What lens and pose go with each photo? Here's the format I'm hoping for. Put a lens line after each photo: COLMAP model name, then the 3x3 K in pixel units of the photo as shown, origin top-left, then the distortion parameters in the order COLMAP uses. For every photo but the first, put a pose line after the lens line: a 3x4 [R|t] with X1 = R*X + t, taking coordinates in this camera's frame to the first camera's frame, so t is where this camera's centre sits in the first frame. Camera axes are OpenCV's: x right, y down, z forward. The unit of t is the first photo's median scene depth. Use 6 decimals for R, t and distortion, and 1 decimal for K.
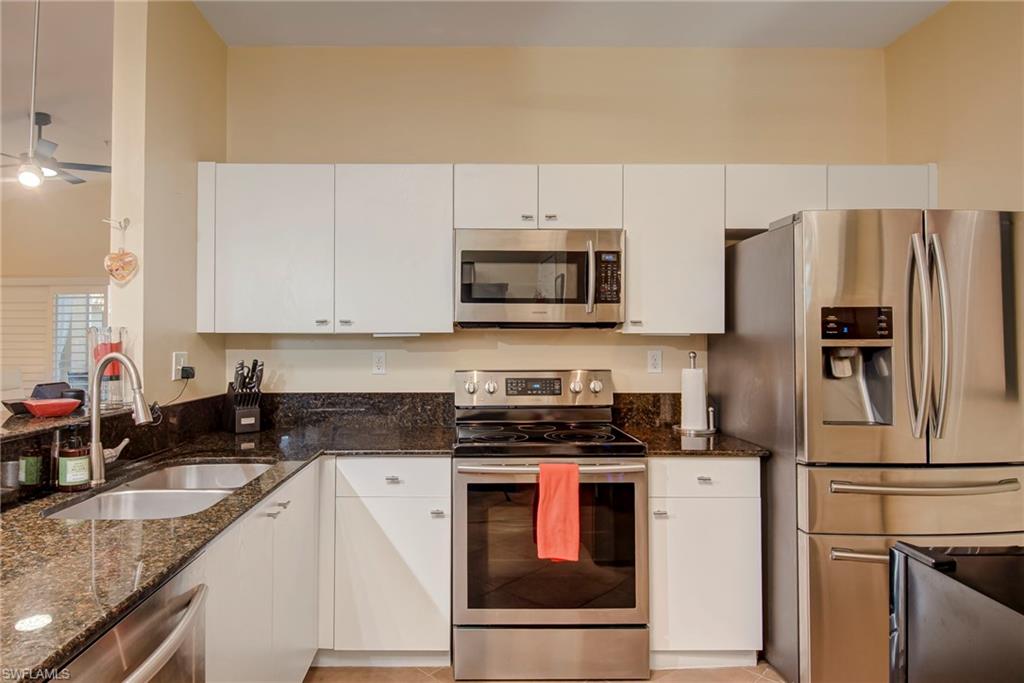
lens RADIAL K [[594.4, 0, 508.6], [0, 594.4, 333.1], [0, 0, 1]] dist [-0.004555, -0.001229]
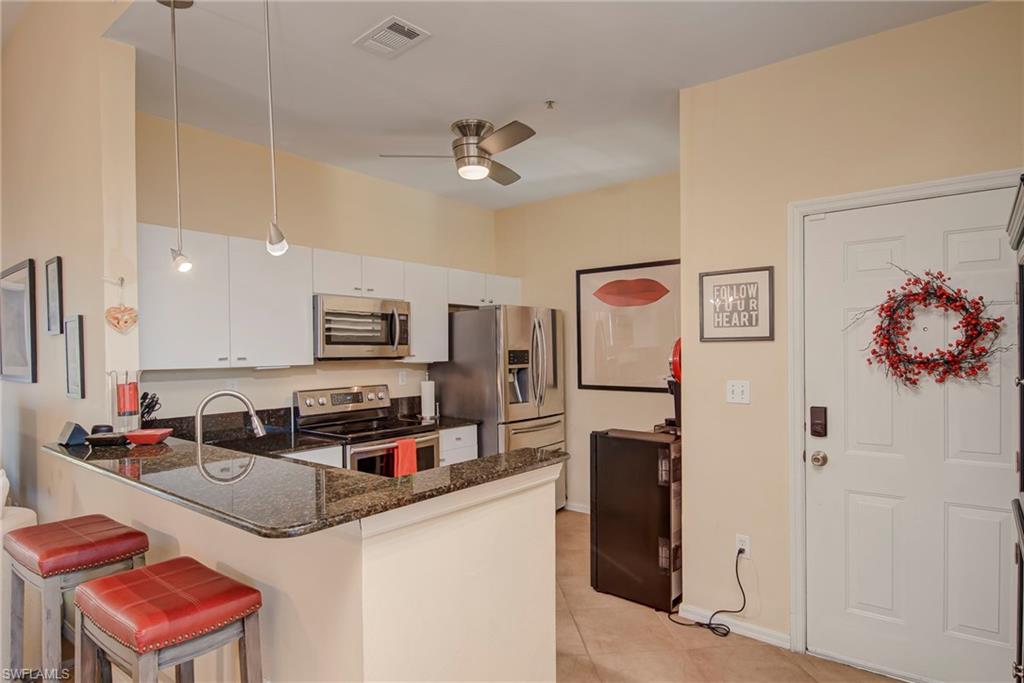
lens RADIAL K [[570.4, 0, 512.4], [0, 570.4, 357.0], [0, 0, 1]] dist [0.032478, -0.026534]
pose [[0.626434, -0.014473, 0.779340, -0.884580], [-0.004348, 0.999747, 0.022061, -0.052777], [-0.779463, -0.017208, 0.626212, -0.256998]]
